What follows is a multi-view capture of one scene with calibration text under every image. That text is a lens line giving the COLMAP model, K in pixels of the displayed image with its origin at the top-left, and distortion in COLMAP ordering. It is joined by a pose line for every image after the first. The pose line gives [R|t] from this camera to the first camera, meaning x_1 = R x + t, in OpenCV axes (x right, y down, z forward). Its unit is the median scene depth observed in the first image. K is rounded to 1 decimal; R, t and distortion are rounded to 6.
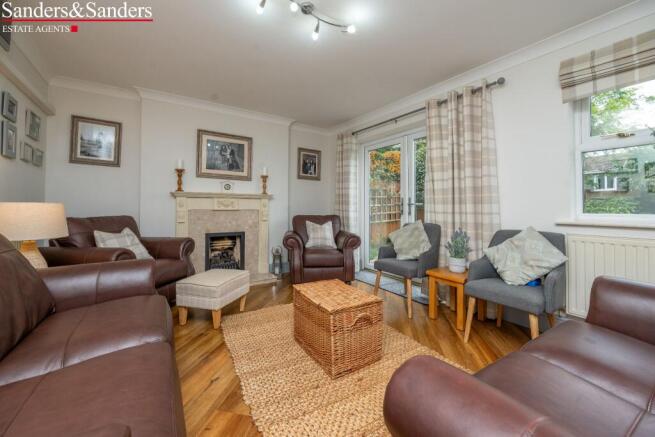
lens RADIAL K [[268.1, 0, 326.3], [0, 268.1, 201.2], [0, 0, 1]] dist [-0.001618, -0.000546]
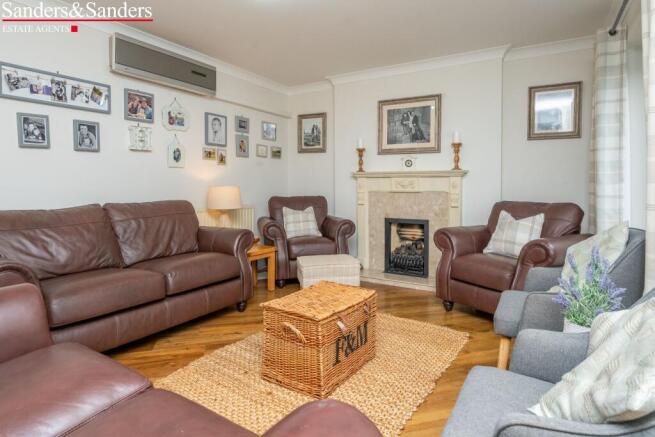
lens RADIAL K [[369.2, 0, 328.2], [0, 369.2, 191.9], [0, 0, 1]] dist [-0.003368, 0.000071]
pose [[0.432009, 0.008389, -0.901830, 0.597927], [0.023412, 0.999515, 0.020512, 0.005371], [0.901565, -0.029975, 0.431603, 0.326059]]
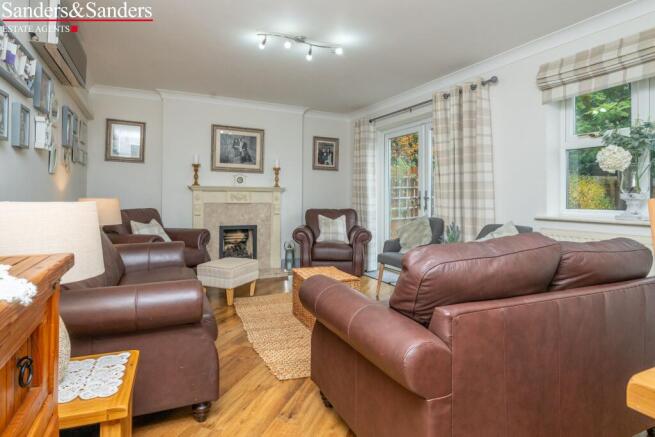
lens RADIAL K [[369.2, 0, 322.4], [0, 369.2, 193.2], [0, 0, 1]] dist [-0.003368, 0.000071]
pose [[0.989744, 0.001217, -0.142844, 0.147990], [0.000050, 0.999961, 0.008863, -0.018293], [0.142849, -0.008779, 0.989706, -0.358535]]
